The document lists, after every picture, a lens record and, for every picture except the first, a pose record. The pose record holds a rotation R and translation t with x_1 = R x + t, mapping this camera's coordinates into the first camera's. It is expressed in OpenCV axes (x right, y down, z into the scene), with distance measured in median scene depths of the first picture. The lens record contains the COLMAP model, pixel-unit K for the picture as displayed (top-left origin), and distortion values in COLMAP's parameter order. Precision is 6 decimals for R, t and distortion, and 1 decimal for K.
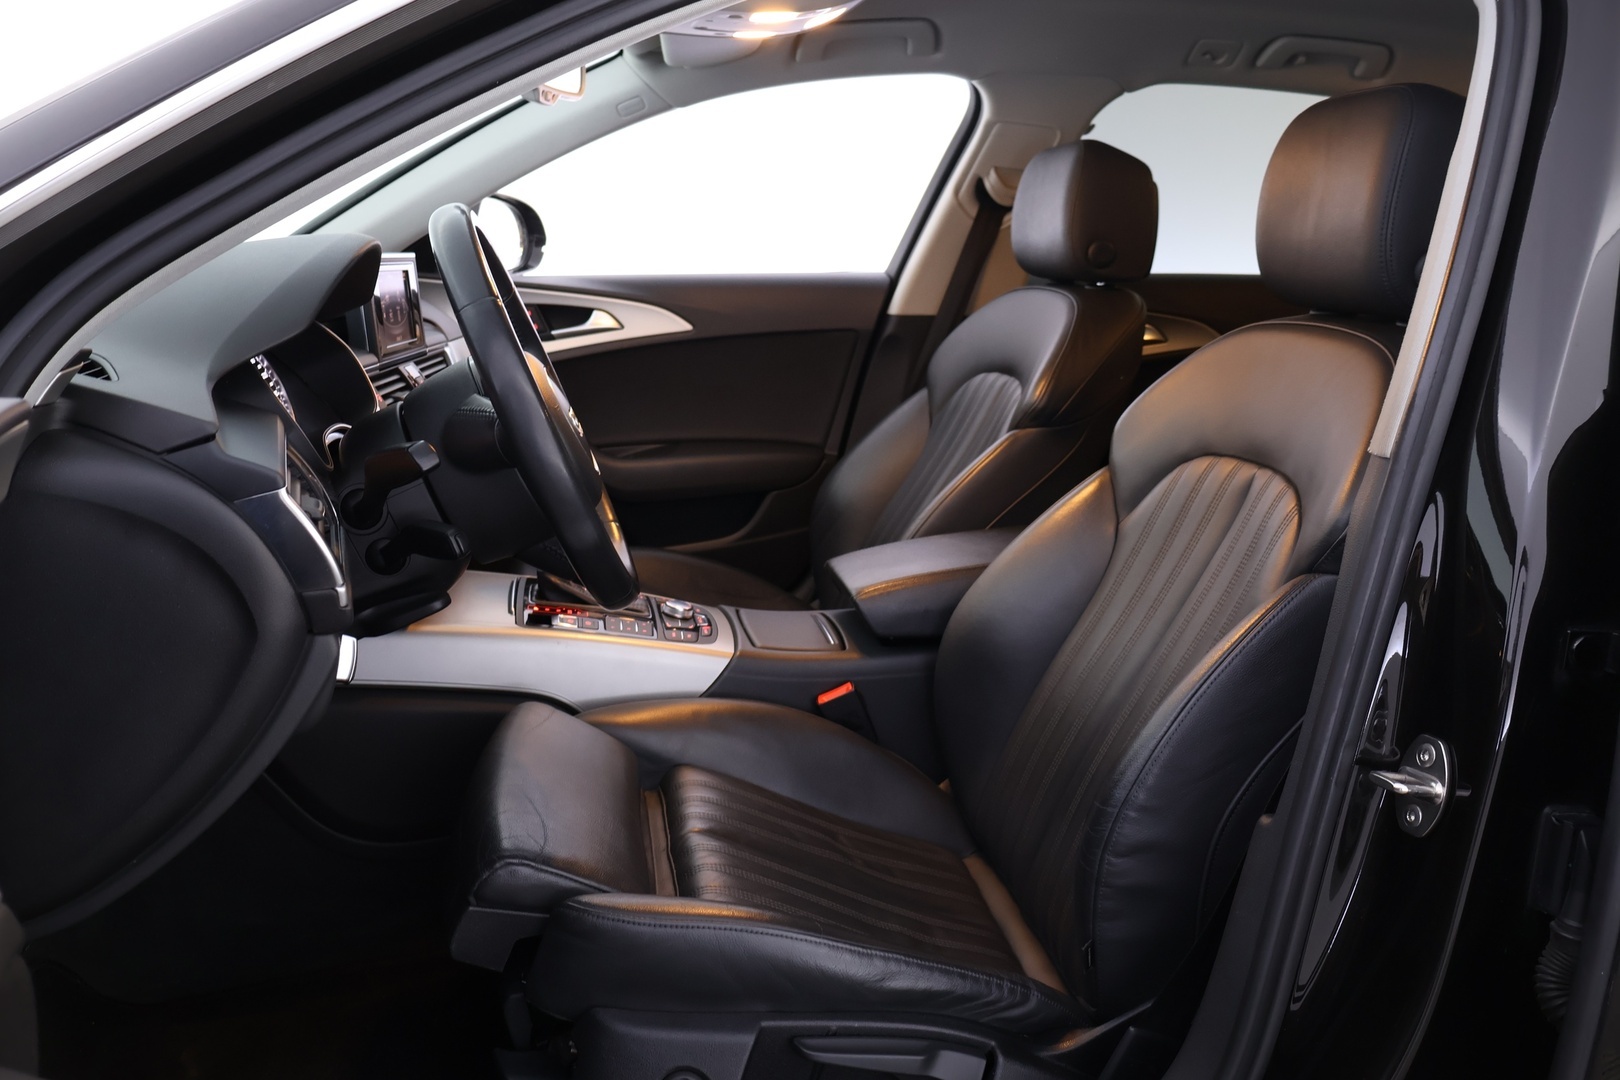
lens RADIAL K [[1437.9, 0, 810.0], [0, 1437.9, 540.0], [0, 0, 1]] dist [-0.000711, 0.007973]
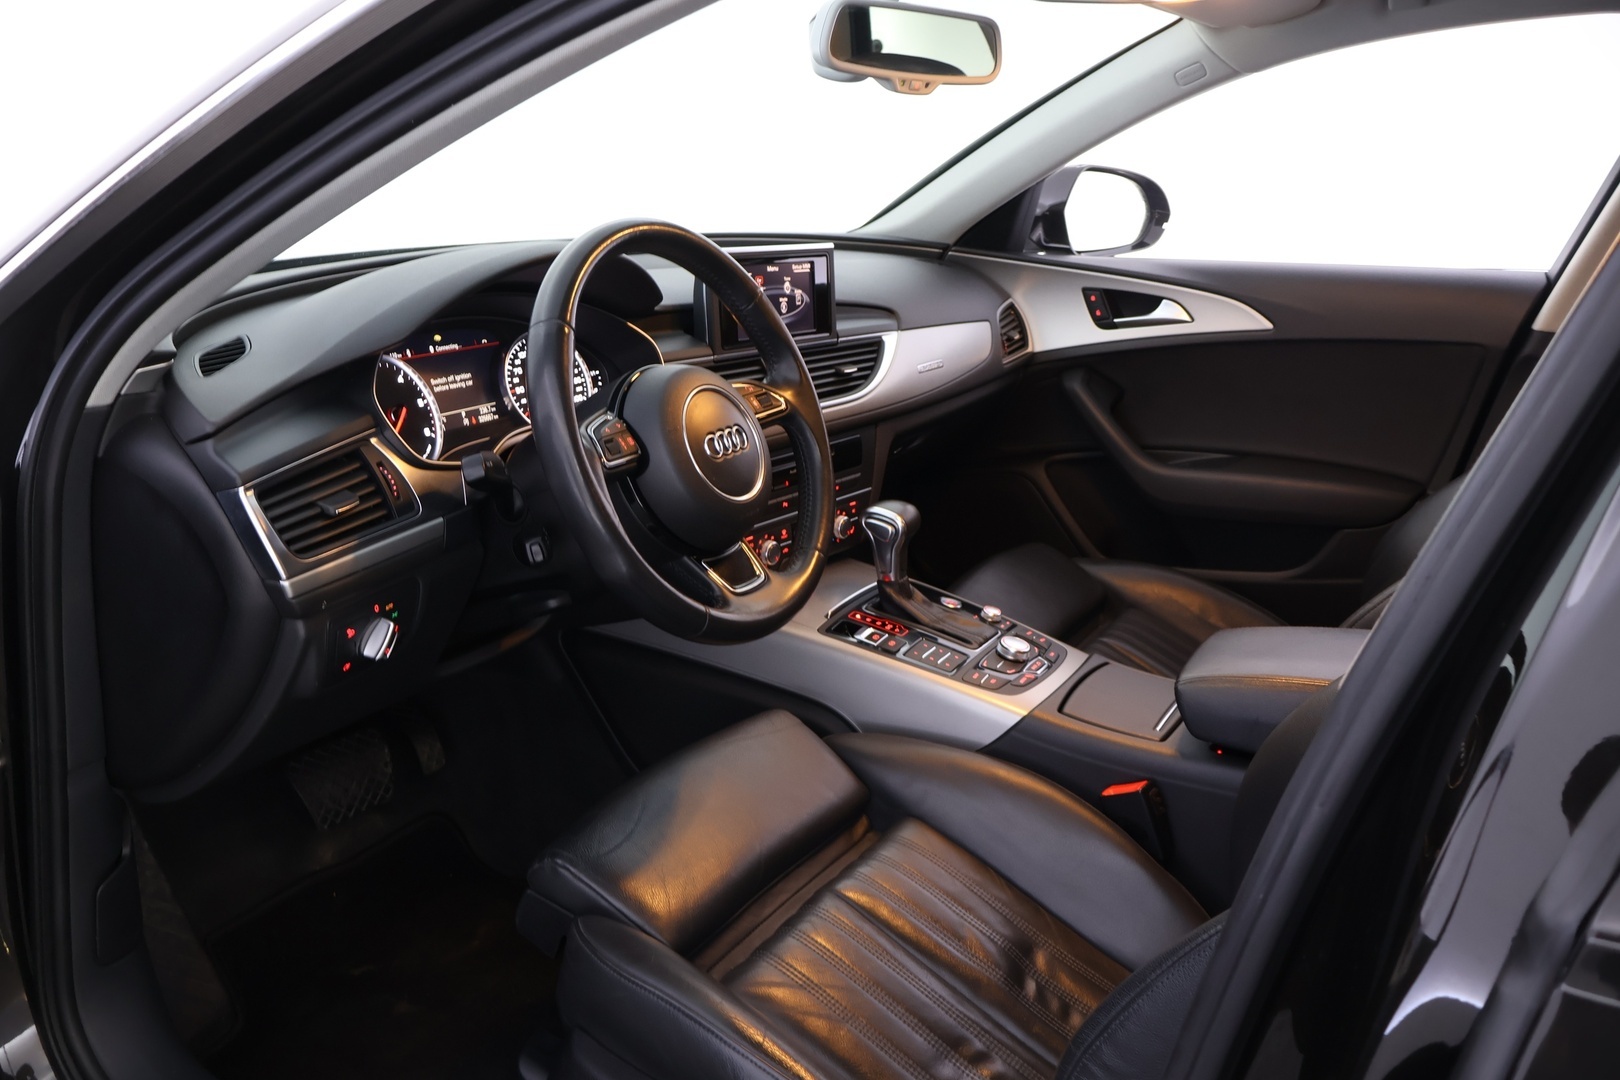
lens RADIAL K [[1437.9, 0, 810.0], [0, 1437.9, 540.0], [0, 0, 1]] dist [-0.000711, 0.007973]
pose [[0.753619, 0.175680, -0.633399, 0.282175], [-0.144237, 0.984334, 0.101403, -0.070278], [0.641291, 0.014941, 0.767152, 0.164380]]
